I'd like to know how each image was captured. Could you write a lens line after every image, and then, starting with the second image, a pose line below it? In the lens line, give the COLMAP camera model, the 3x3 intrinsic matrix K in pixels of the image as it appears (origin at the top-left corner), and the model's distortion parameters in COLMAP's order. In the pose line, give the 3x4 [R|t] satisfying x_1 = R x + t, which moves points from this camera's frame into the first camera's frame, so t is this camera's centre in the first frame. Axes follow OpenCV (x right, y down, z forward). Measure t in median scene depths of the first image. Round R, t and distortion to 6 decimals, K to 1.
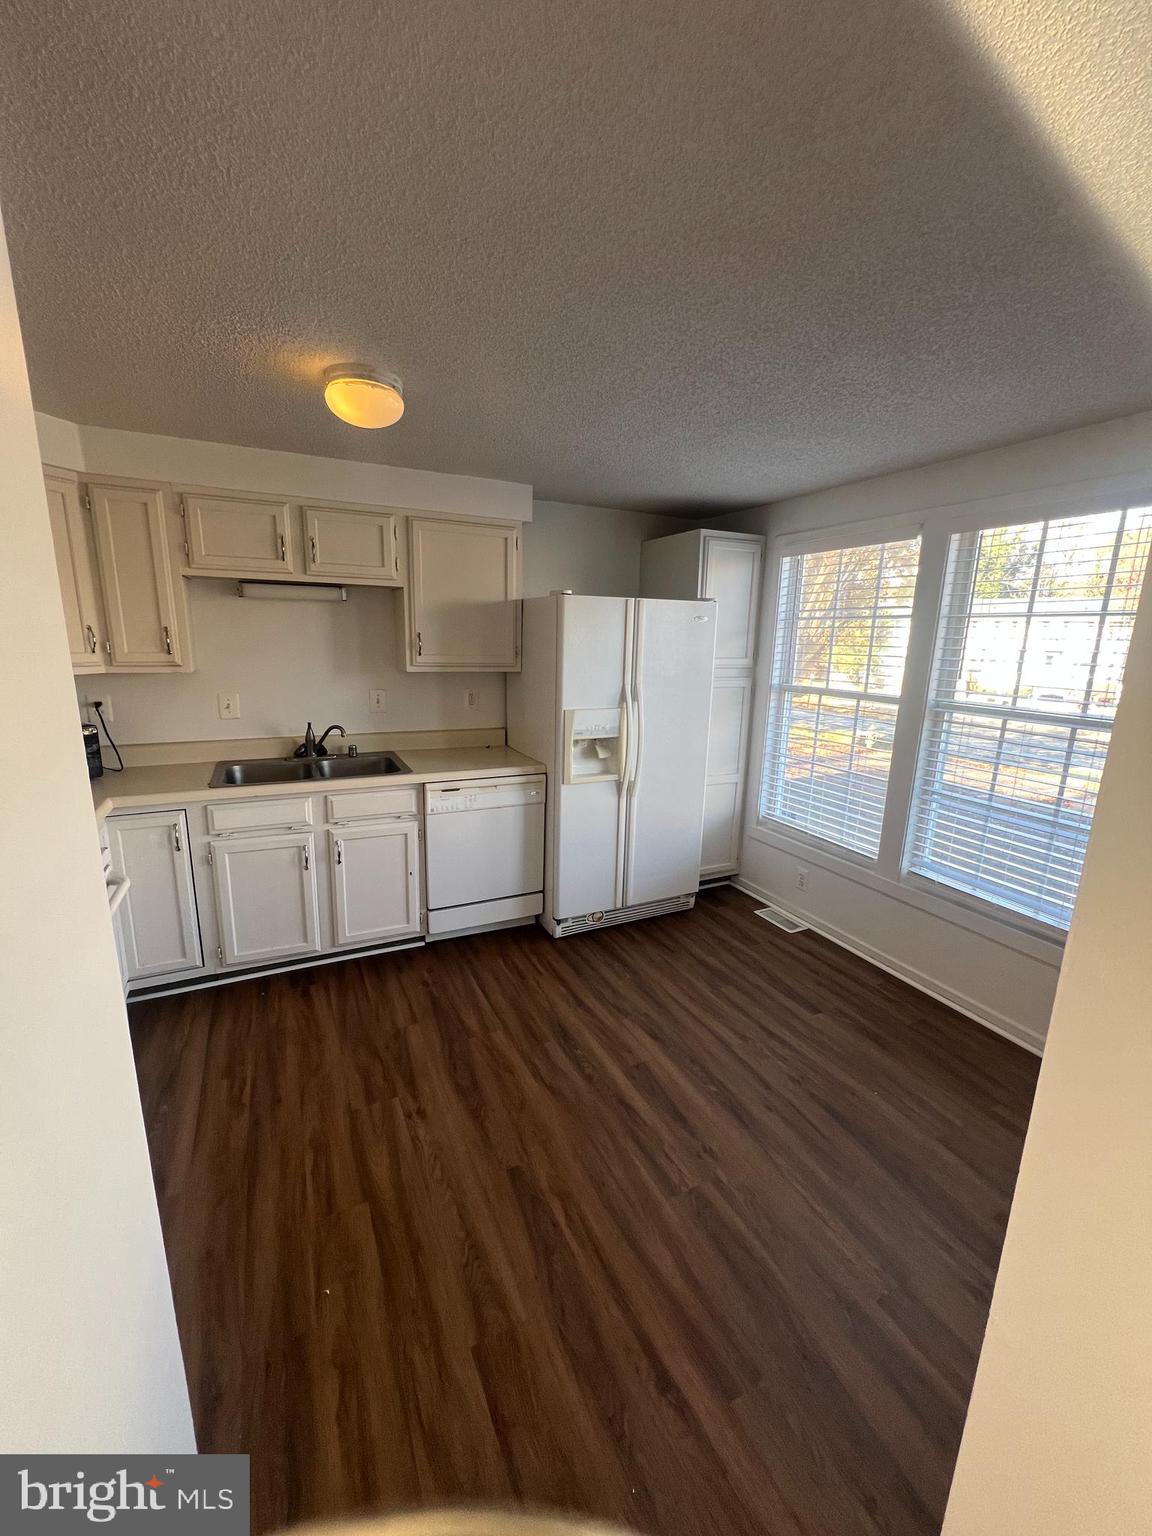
lens RADIAL K [[609.7, 0, 573.7], [0, 609.7, 769.3], [0, 0, 1]] dist [-0.005121, 0.000867]
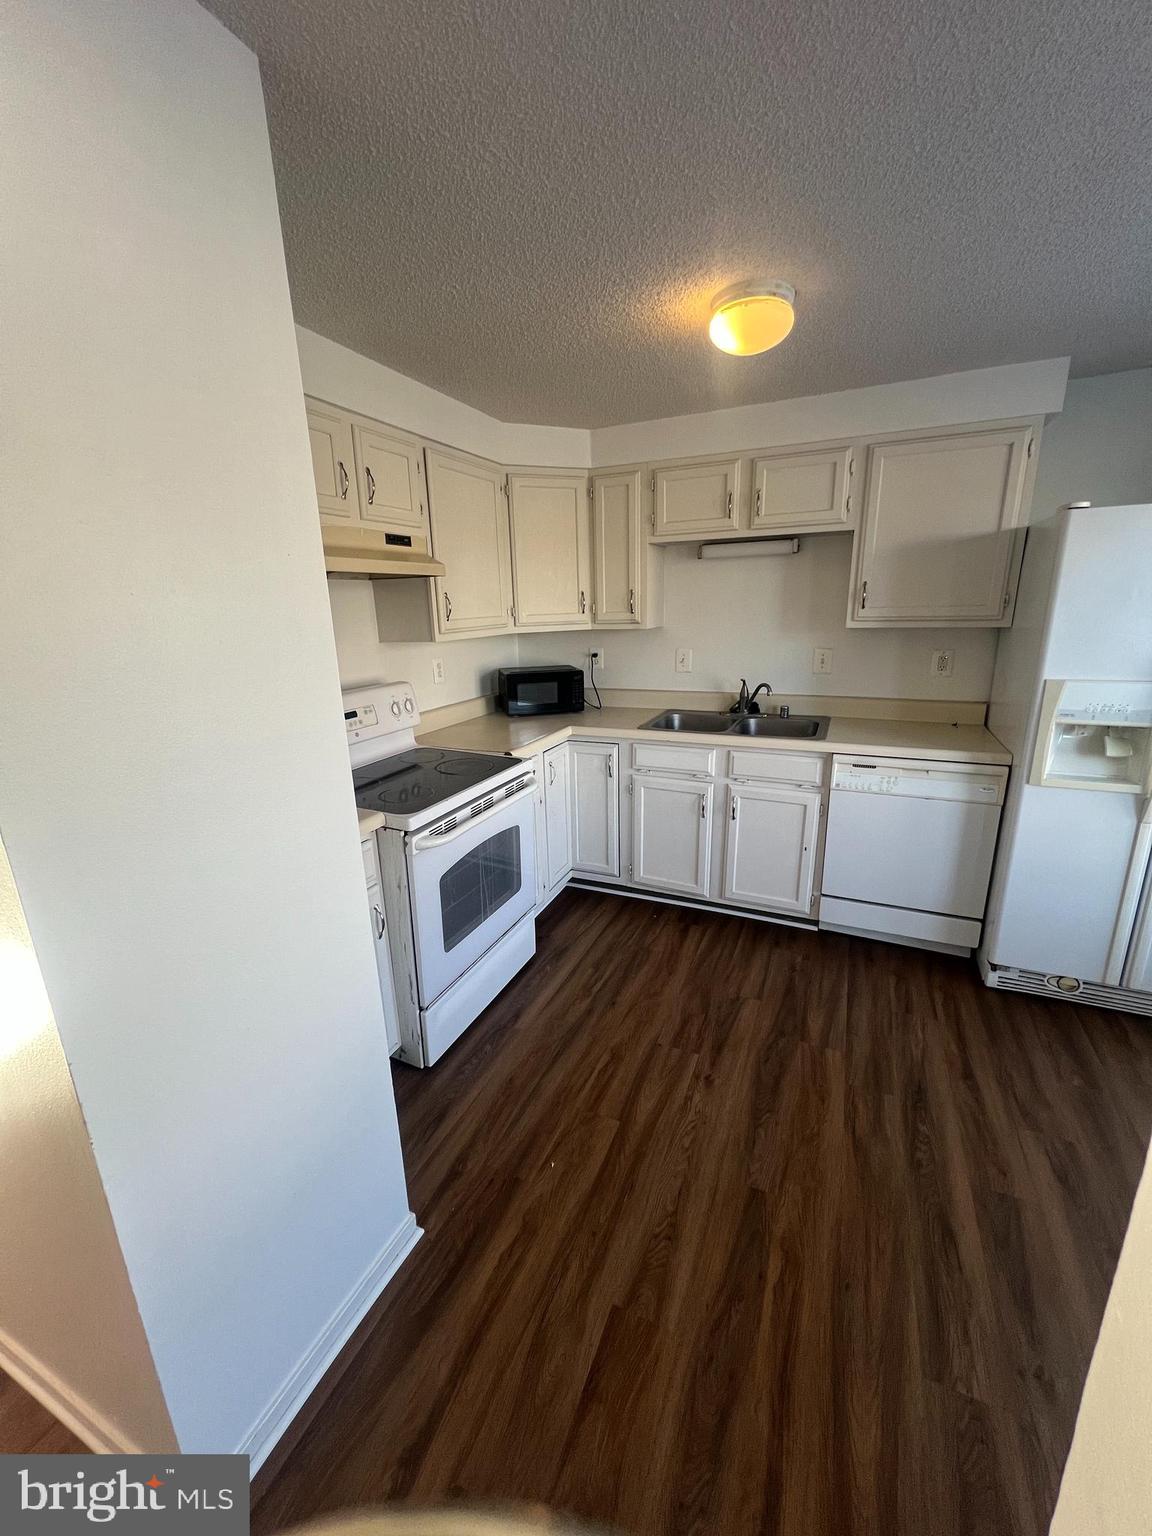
lens RADIAL K [[609.7, 0, 574.2], [0, 609.7, 770.0], [0, 0, 1]] dist [-0.005121, 0.000867]
pose [[0.635574, 0.163737, -0.754477, 0.192711], [-0.126339, 0.986136, 0.107583, -0.001067], [0.761633, 0.026943, 0.647449, 0.141412]]
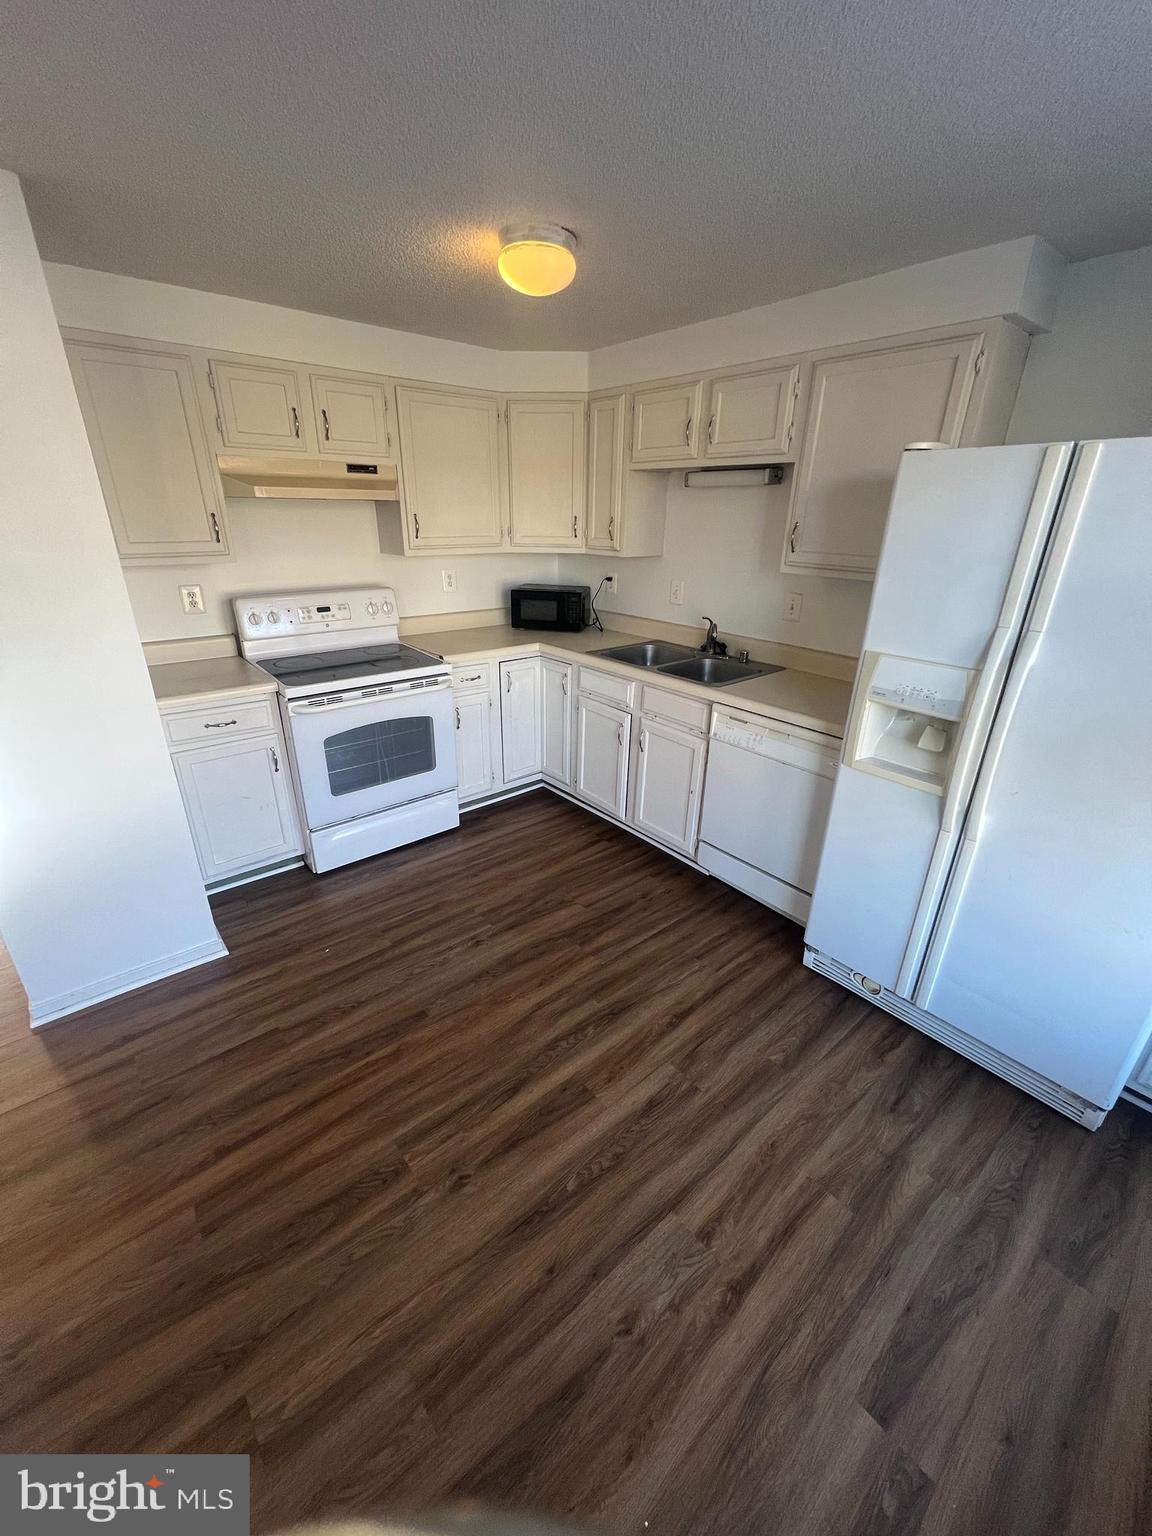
lens RADIAL K [[609.7, 0, 574.8], [0, 609.7, 770.8], [0, 0, 1]] dist [-0.005121, 0.000867]
pose [[0.241910, 0.362153, -0.900180, 0.541908], [-0.221122, 0.923900, 0.312272, -0.116976], [0.944767, 0.123508, 0.303581, 0.565443]]
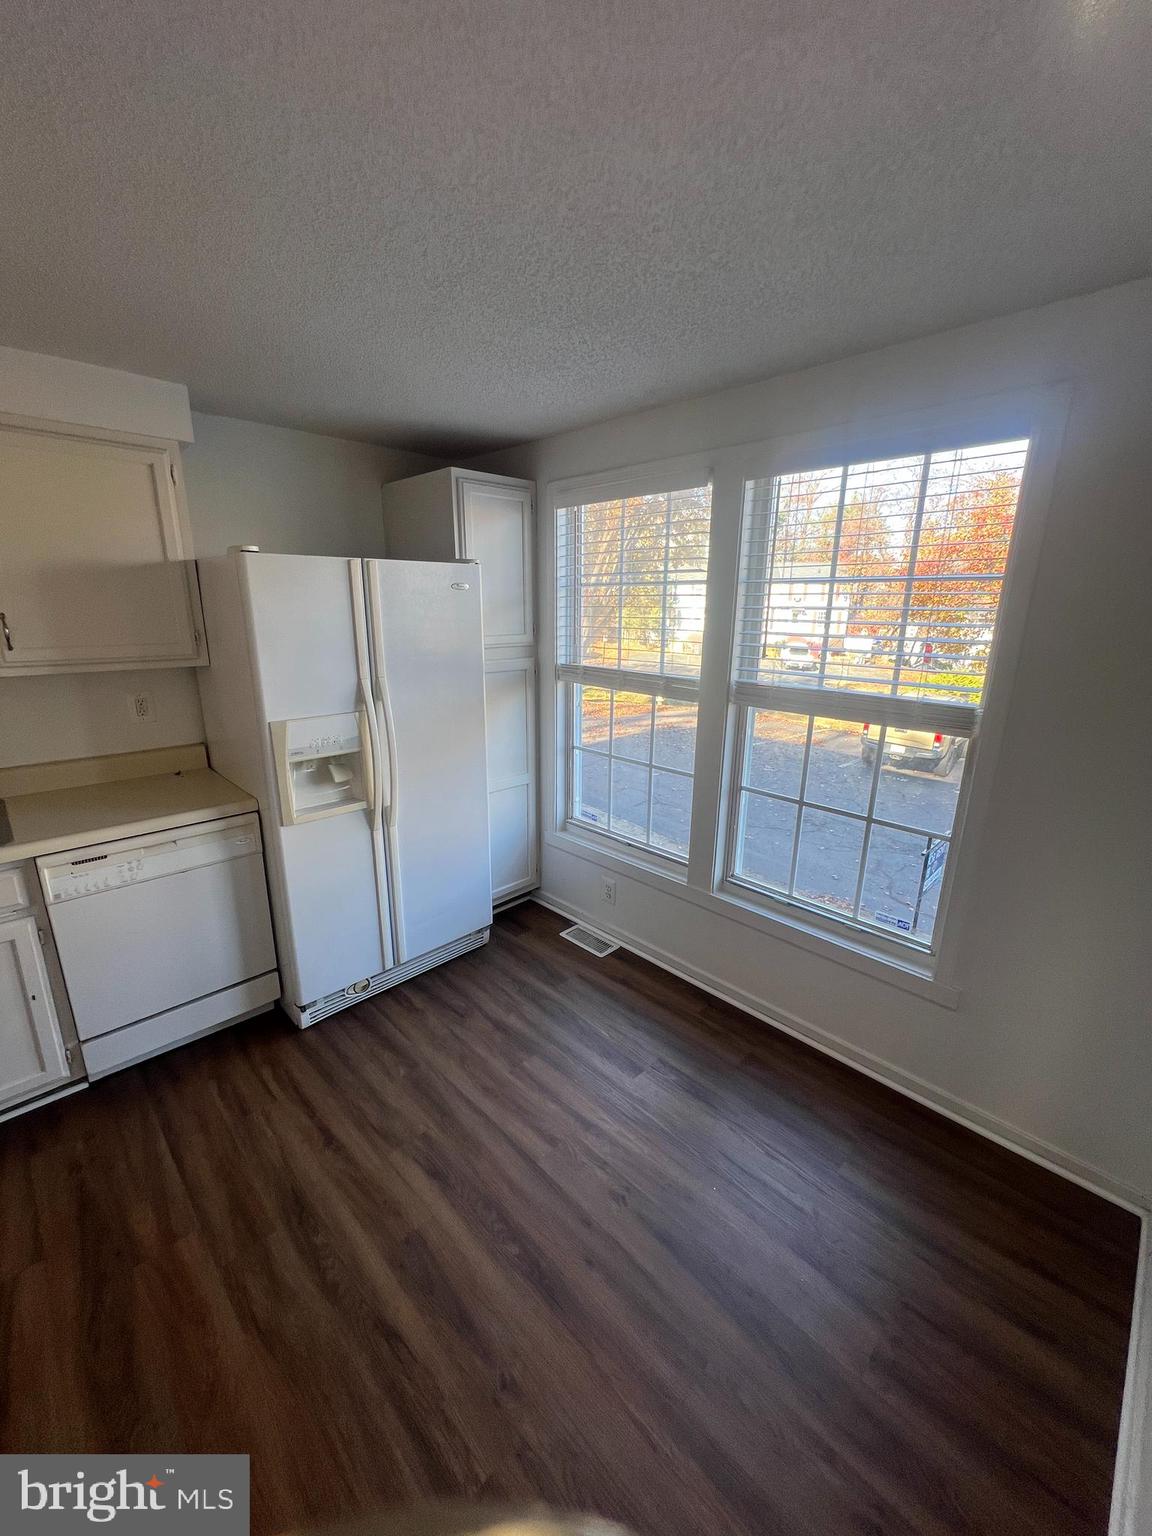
lens RADIAL K [[609.7, 0, 572.6], [0, 609.7, 770.1], [0, 0, 1]] dist [-0.005121, 0.000867]
pose [[0.949765, -0.097173, 0.297496, 0.105086], [0.080729, 0.994475, 0.067104, -0.064620], [-0.302372, -0.039716, 0.952362, 0.246419]]
